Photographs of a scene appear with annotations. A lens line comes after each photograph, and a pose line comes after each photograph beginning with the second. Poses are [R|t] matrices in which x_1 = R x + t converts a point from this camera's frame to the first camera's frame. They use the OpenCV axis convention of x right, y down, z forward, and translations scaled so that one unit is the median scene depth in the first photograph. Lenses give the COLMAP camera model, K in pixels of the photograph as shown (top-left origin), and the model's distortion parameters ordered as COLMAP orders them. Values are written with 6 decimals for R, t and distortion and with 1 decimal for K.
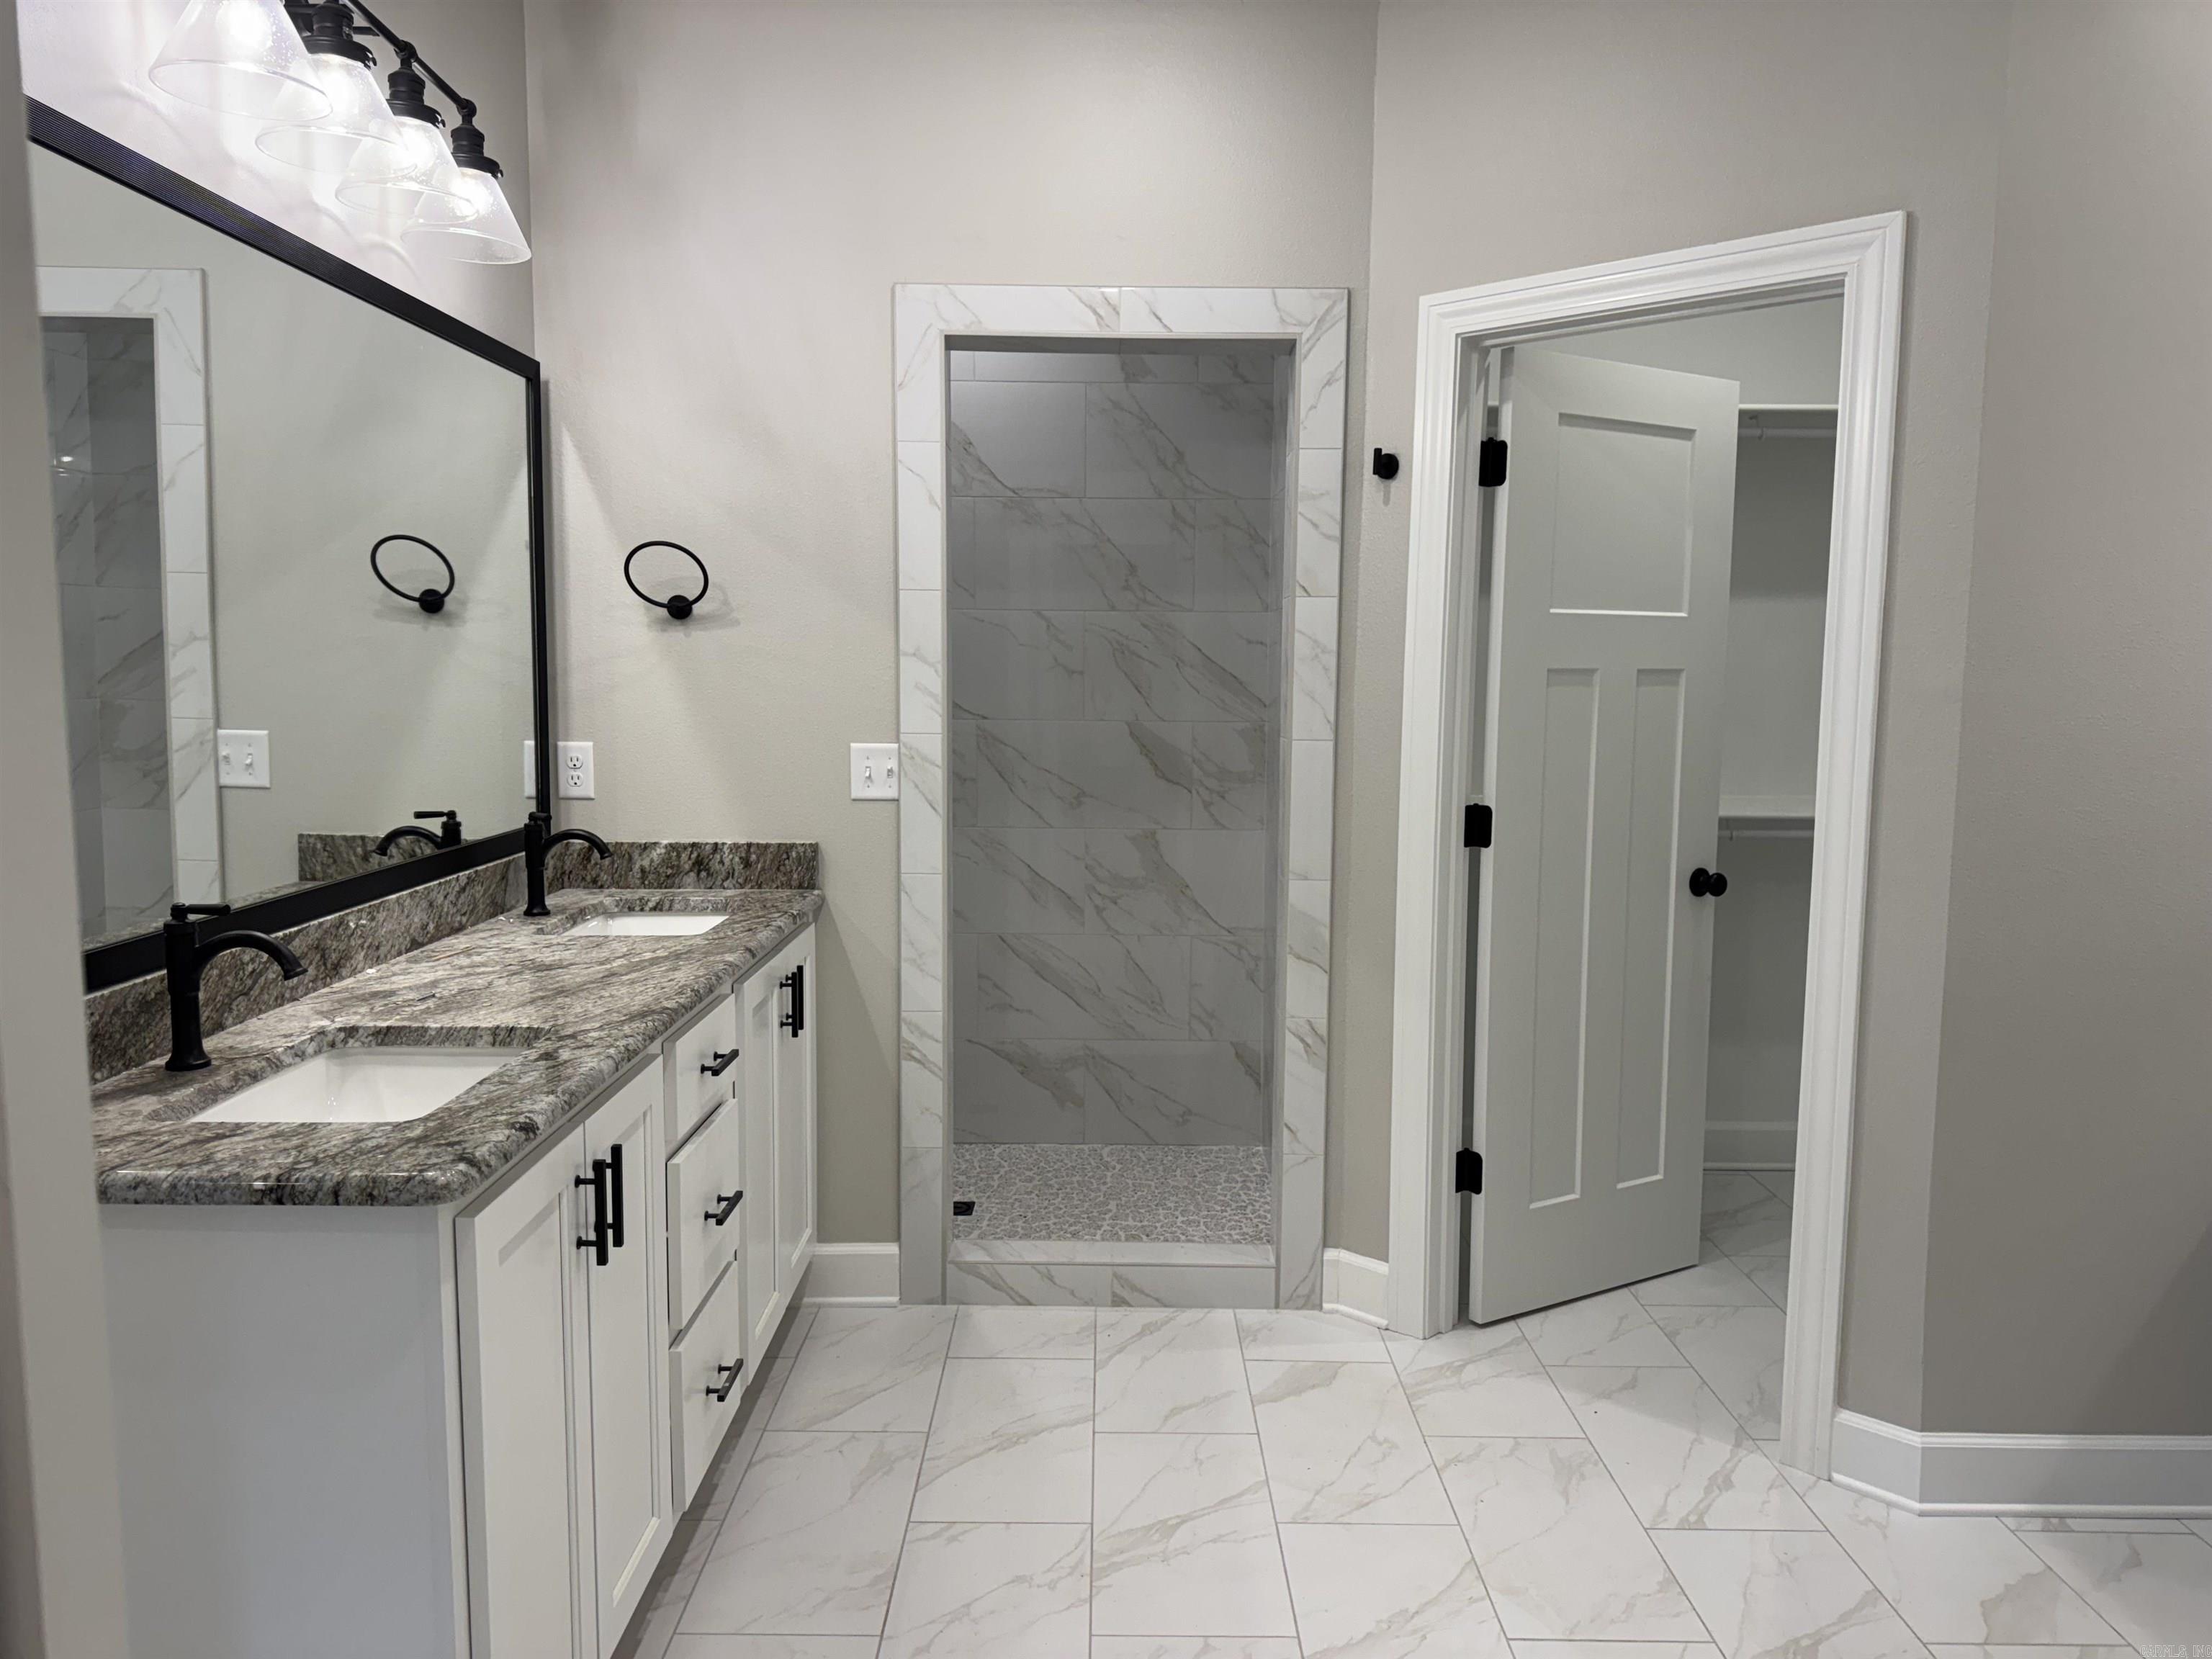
lens RADIAL K [[1558.0, 0, 1106.0], [0, 1558.0, 829.5], [0, 0, 1]] dist [0.142114, -0.217566]
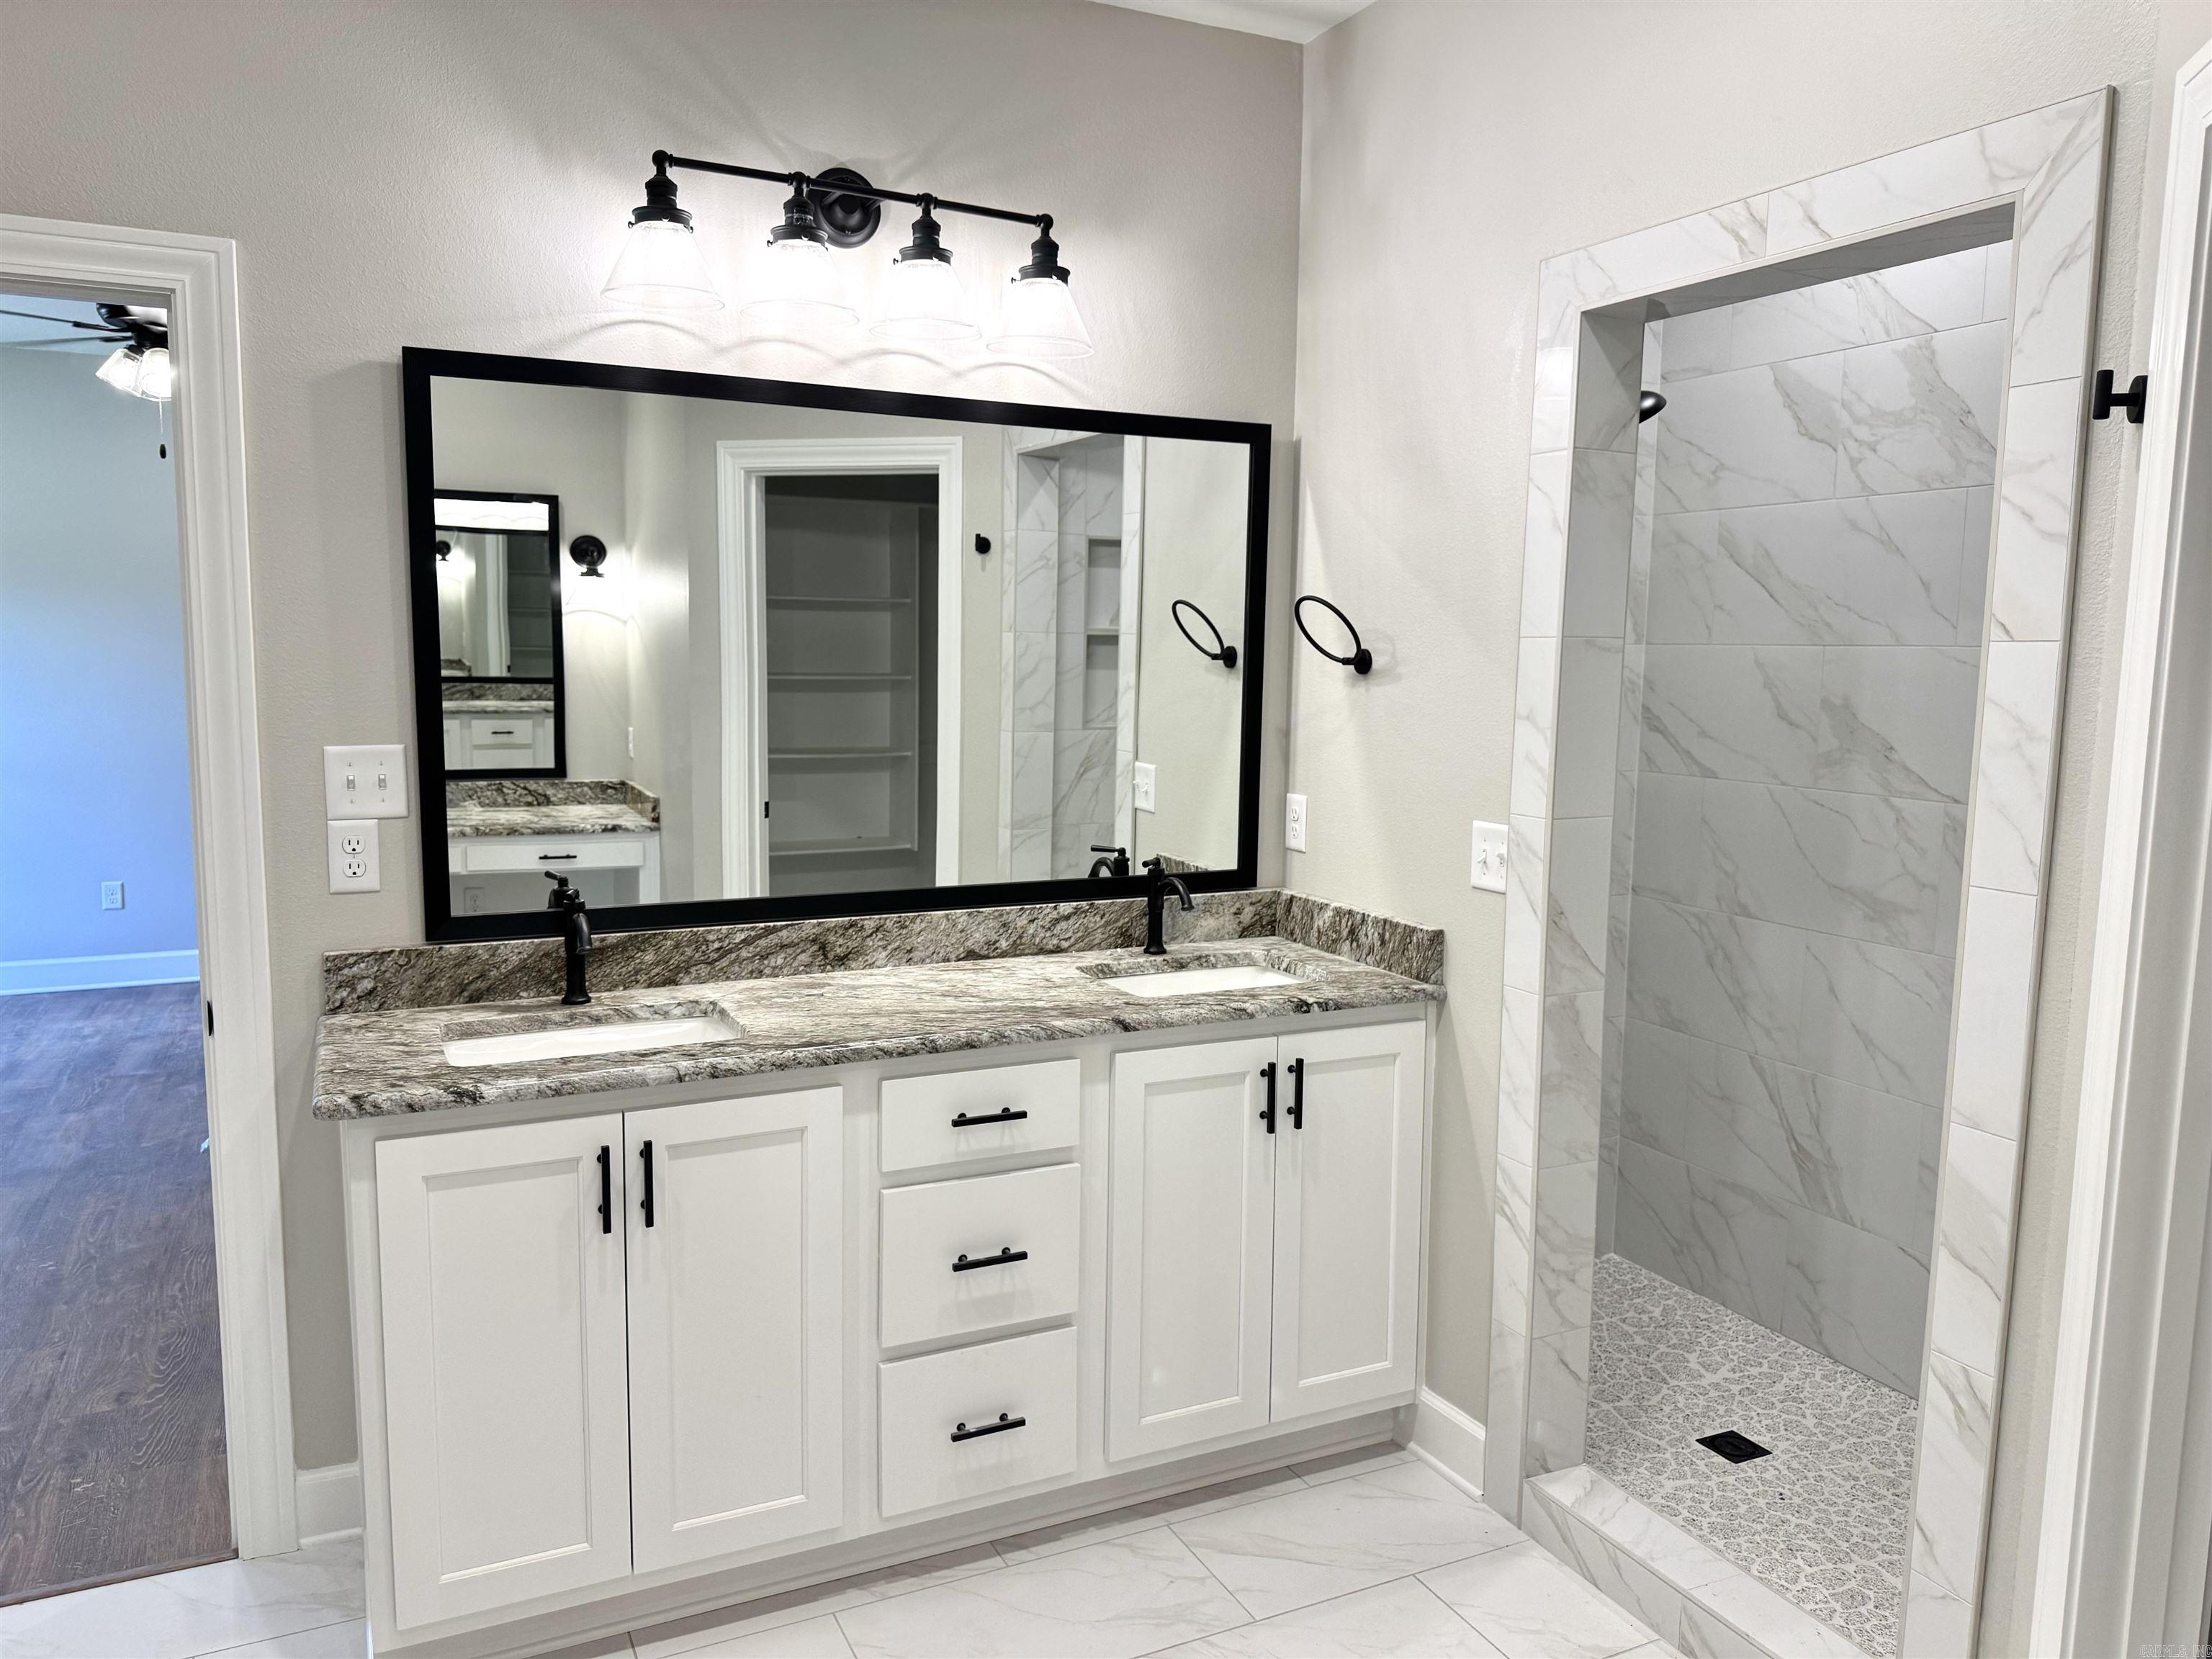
lens RADIAL K [[1556.1, 0, 1106.0], [0, 1556.1, 829.5], [0, 0, 1]] dist [0.064172, -0.081909]
pose [[0.436057, 0.099978, -0.894348, 0.505901], [-0.104117, 0.992741, 0.060213, -0.080642], [0.893876, 0.066861, 0.443301, 0.453713]]
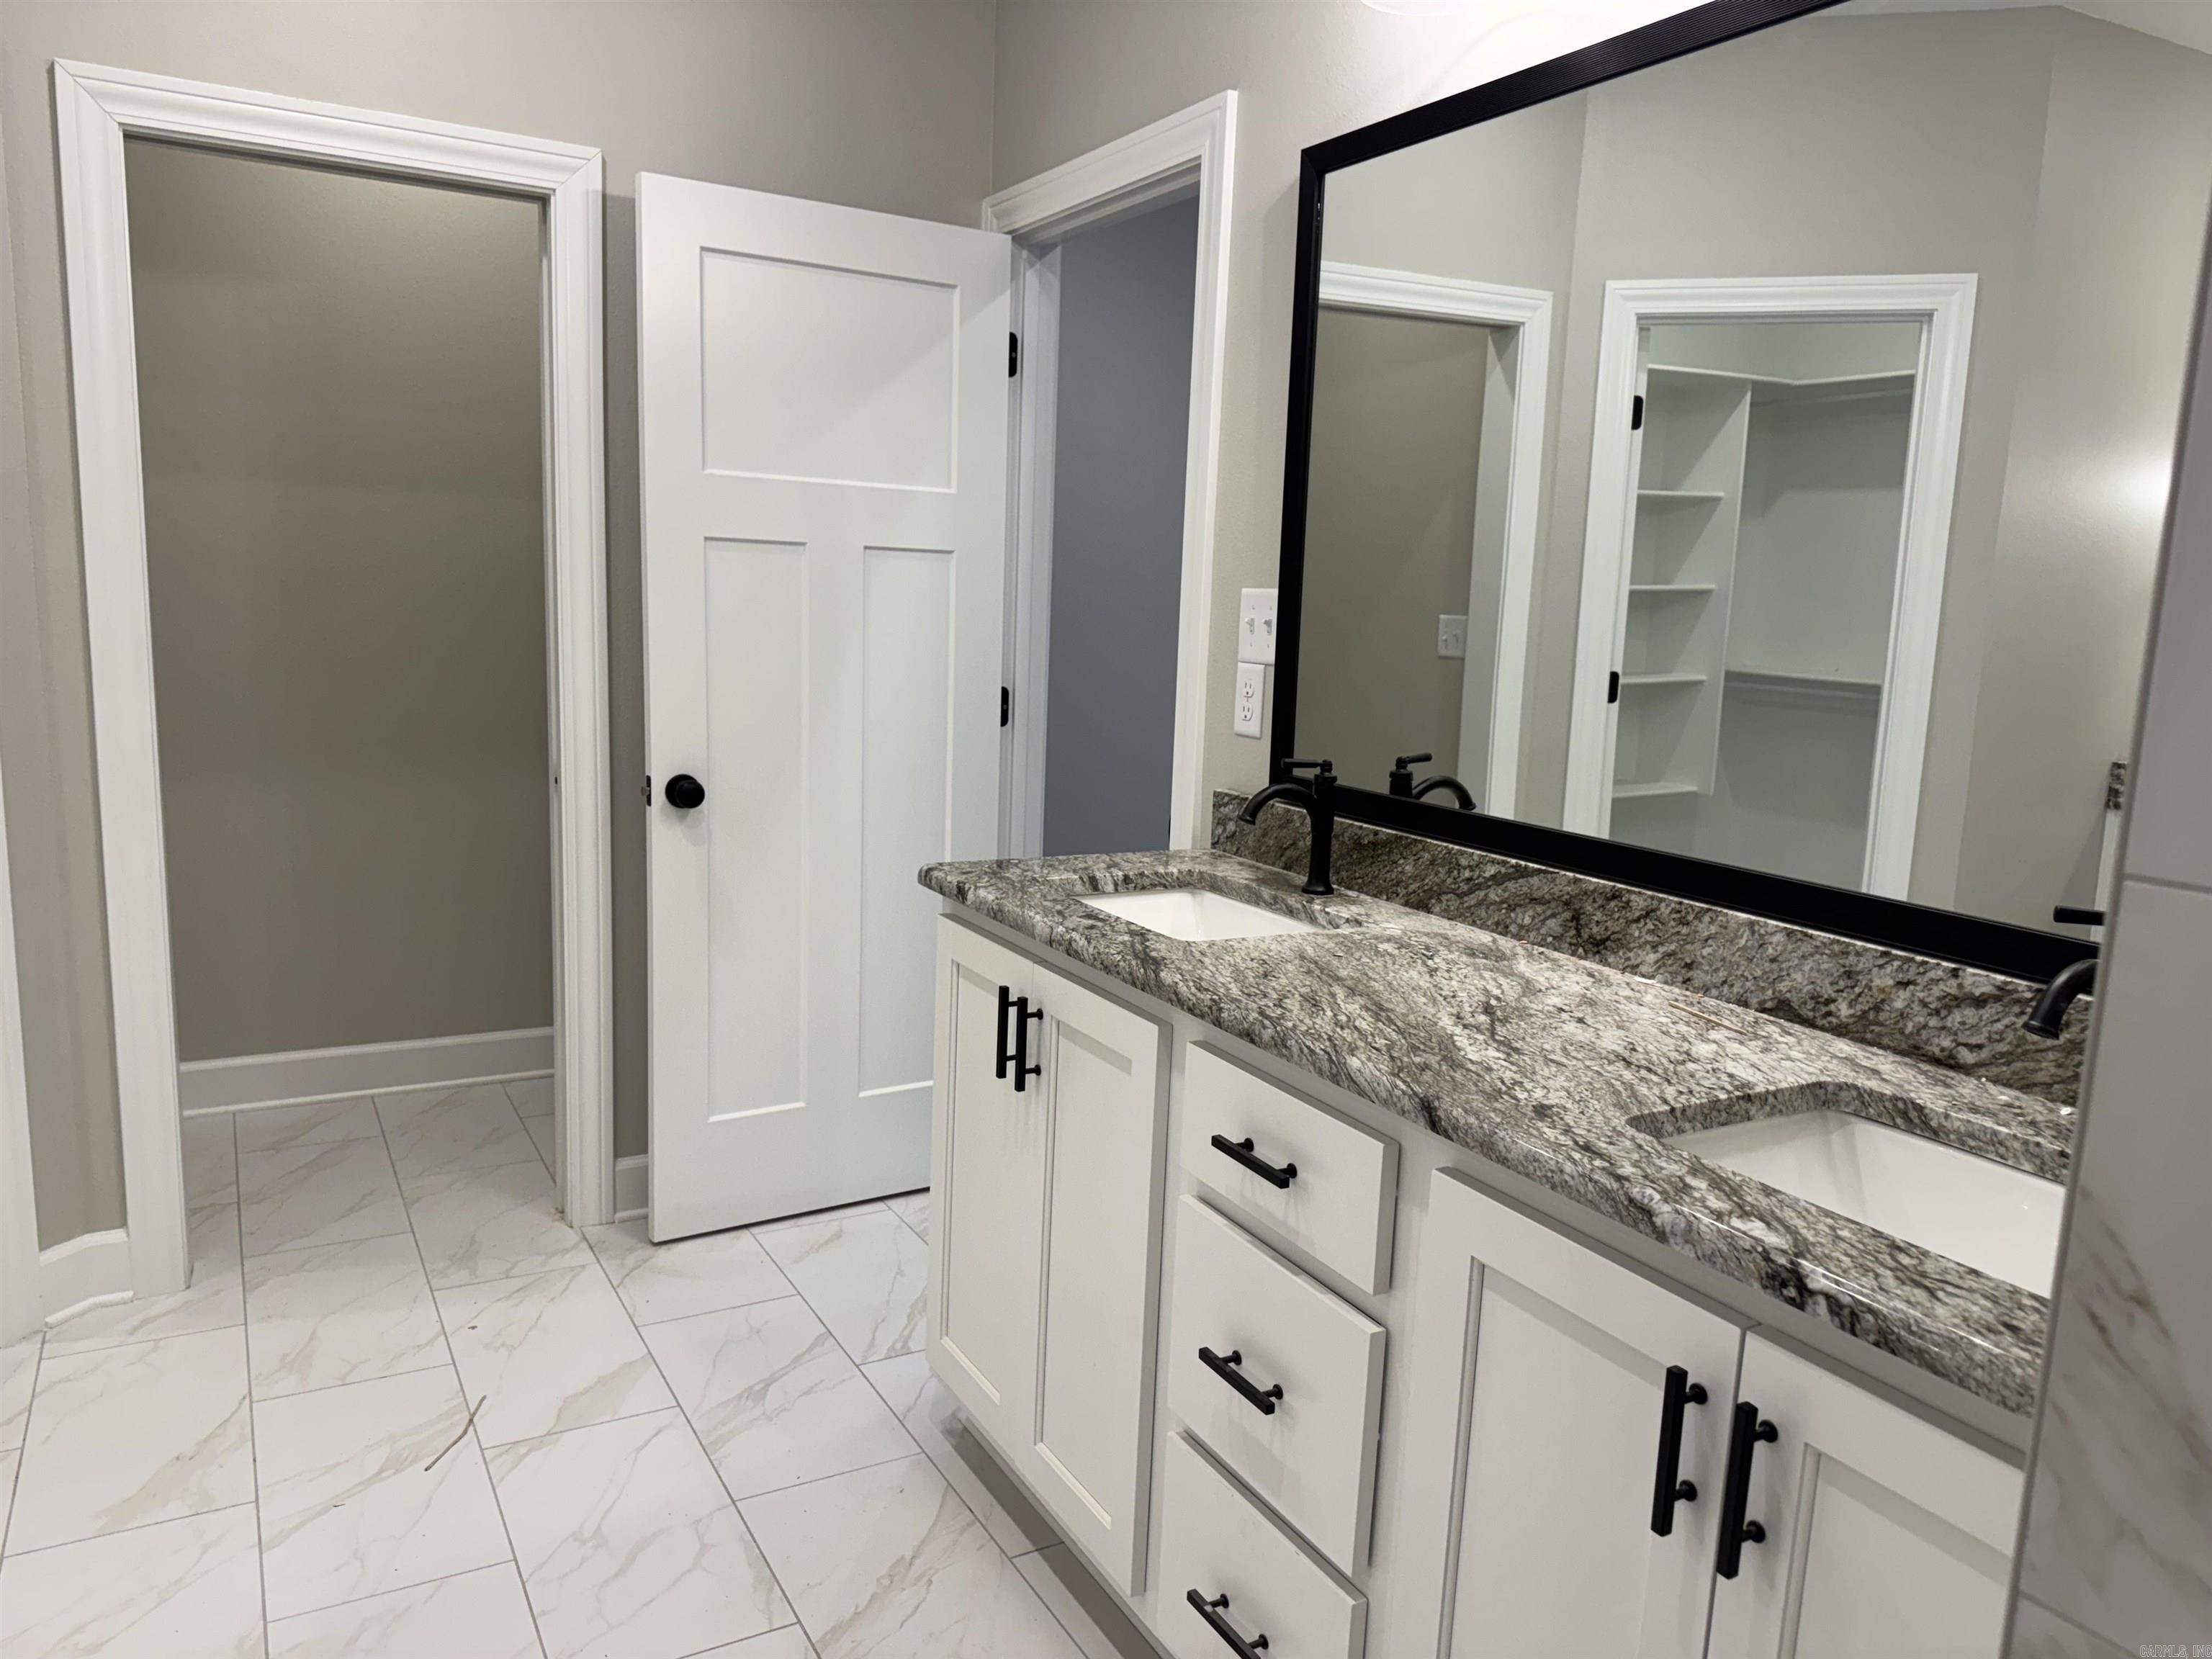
lens RADIAL K [[1558.0, 0, 1106.0], [0, 1558.0, 829.5], [0, 0, 1]] dist [0.142114, -0.217566]
pose [[-0.872461, 0.034043, -0.487497, 0.089607], [-0.097779, 0.965237, 0.242396, -0.100889], [0.478802, 0.259148, -0.838803, 1.105157]]
